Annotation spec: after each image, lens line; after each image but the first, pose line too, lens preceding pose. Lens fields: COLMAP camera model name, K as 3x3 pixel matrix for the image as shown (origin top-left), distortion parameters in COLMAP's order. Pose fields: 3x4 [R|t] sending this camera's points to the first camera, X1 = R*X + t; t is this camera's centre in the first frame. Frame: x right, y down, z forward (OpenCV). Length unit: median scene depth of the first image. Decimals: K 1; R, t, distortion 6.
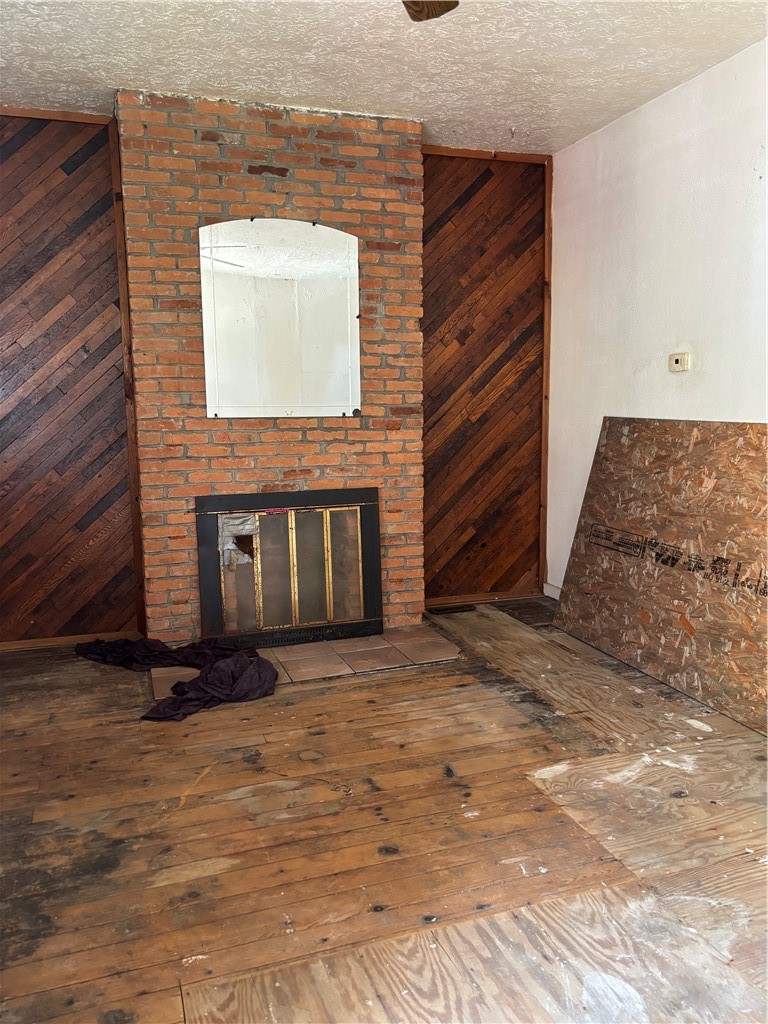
lens RADIAL K [[776.5, 0, 377.3], [0, 776.5, 508.5], [0, 0, 1]] dist [0.048310, -0.052074]
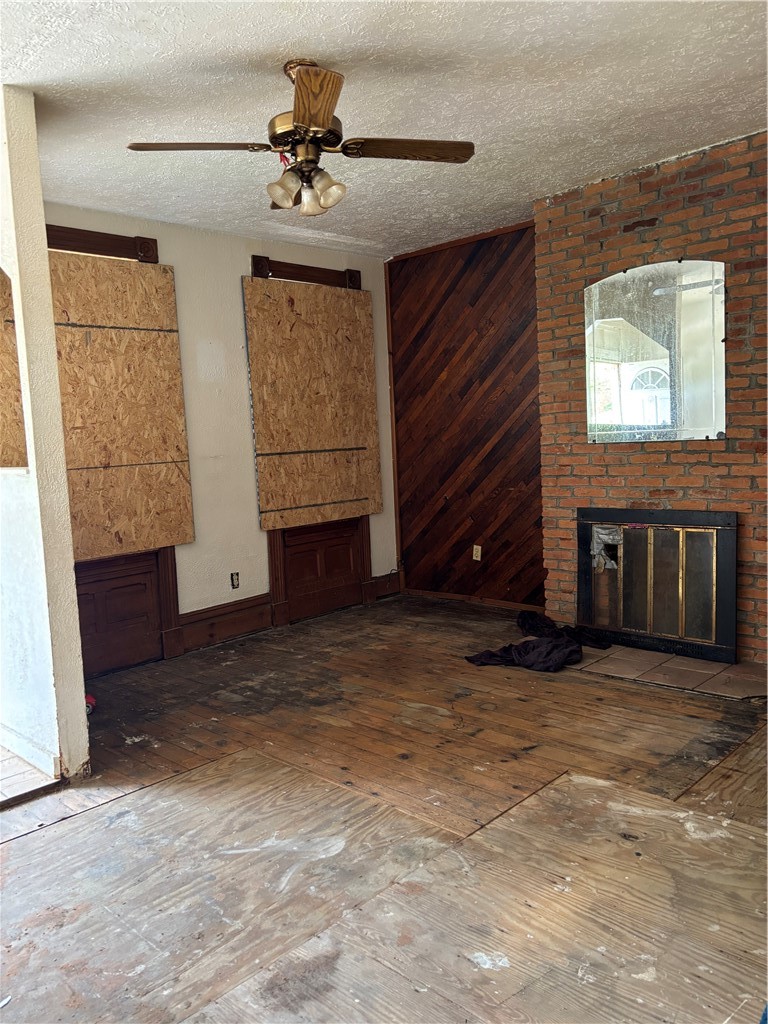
lens RADIAL K [[776.5, 0, 377.3], [0, 776.5, 508.5], [0, 0, 1]] dist [0.048310, -0.052074]
pose [[0.448555, 0.072201, -0.890834, 0.745060], [-0.074804, 0.996267, 0.043081, -0.044601], [0.890619, 0.047314, 0.452281, 0.172461]]
